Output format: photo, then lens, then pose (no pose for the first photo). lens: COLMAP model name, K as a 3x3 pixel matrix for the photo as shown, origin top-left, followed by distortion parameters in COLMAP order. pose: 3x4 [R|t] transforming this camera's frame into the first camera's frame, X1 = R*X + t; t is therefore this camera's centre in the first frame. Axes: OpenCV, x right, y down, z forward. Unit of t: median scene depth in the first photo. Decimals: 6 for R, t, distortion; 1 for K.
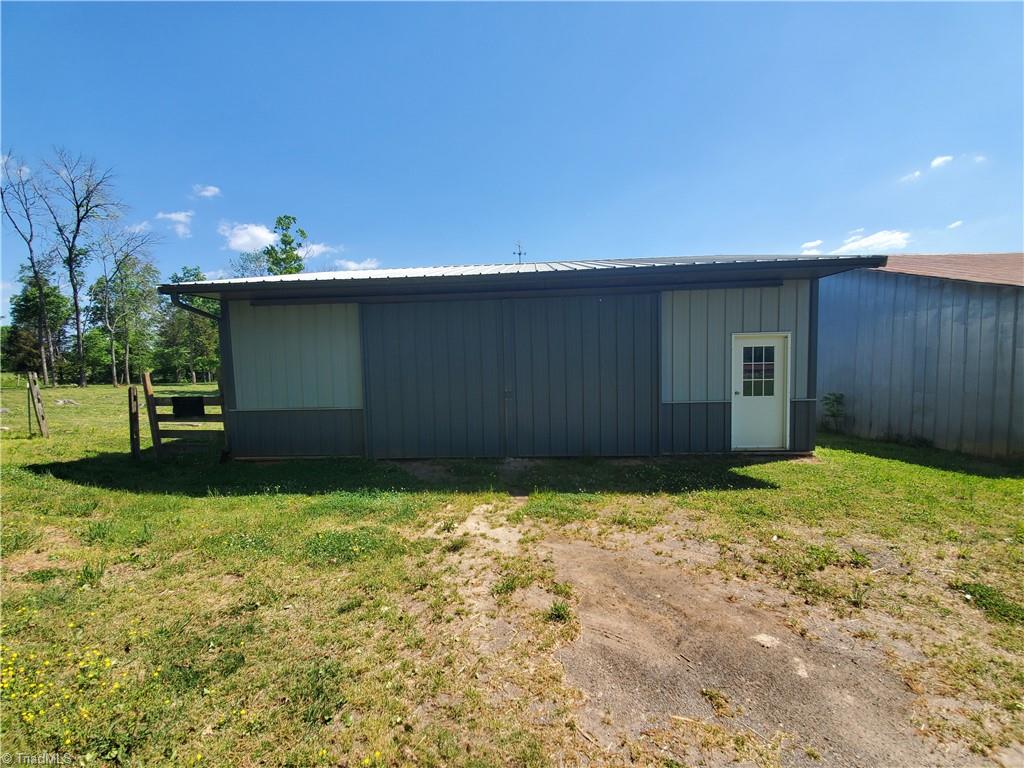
lens RADIAL K [[405.4, 0, 512.0], [0, 405.4, 384.0], [0, 0, 1]] dist [-0.001403, -0.000596]
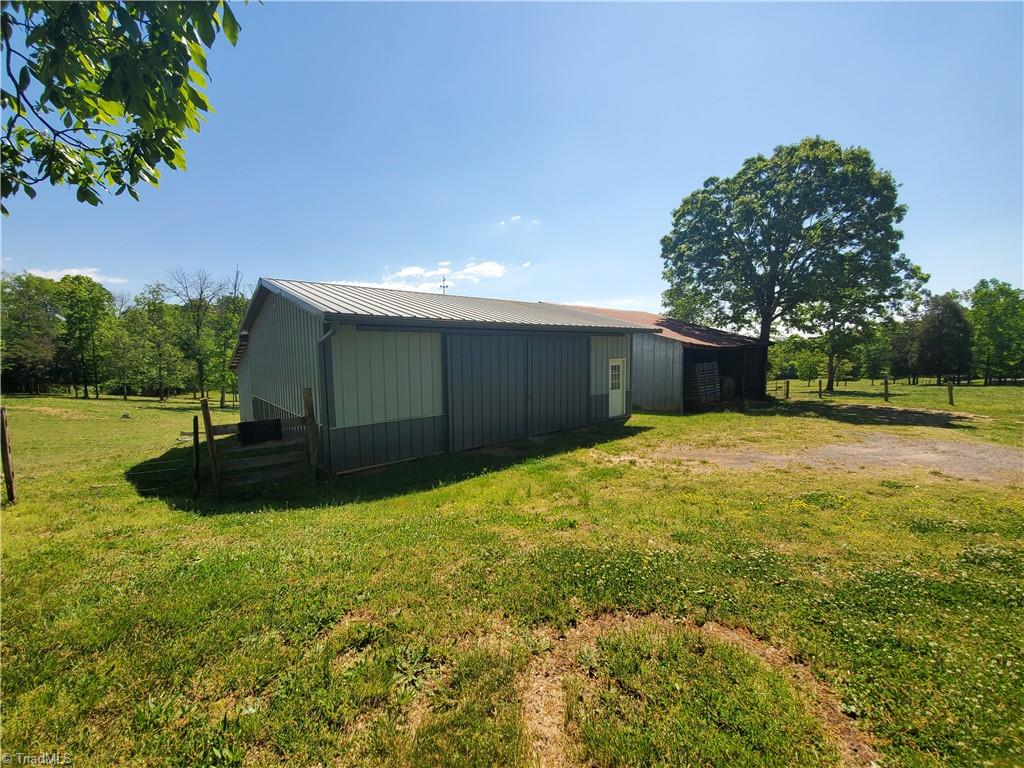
lens RADIAL K [[405.4, 0, 512.0], [0, 405.4, 384.0], [0, 0, 1]] dist [-0.001403, -0.000596]
pose [[0.718941, -0.042779, 0.693754, -1.158021], [0.035926, 0.999057, 0.024374, -0.064484], [-0.694142, 0.007400, 0.719800, -0.087874]]
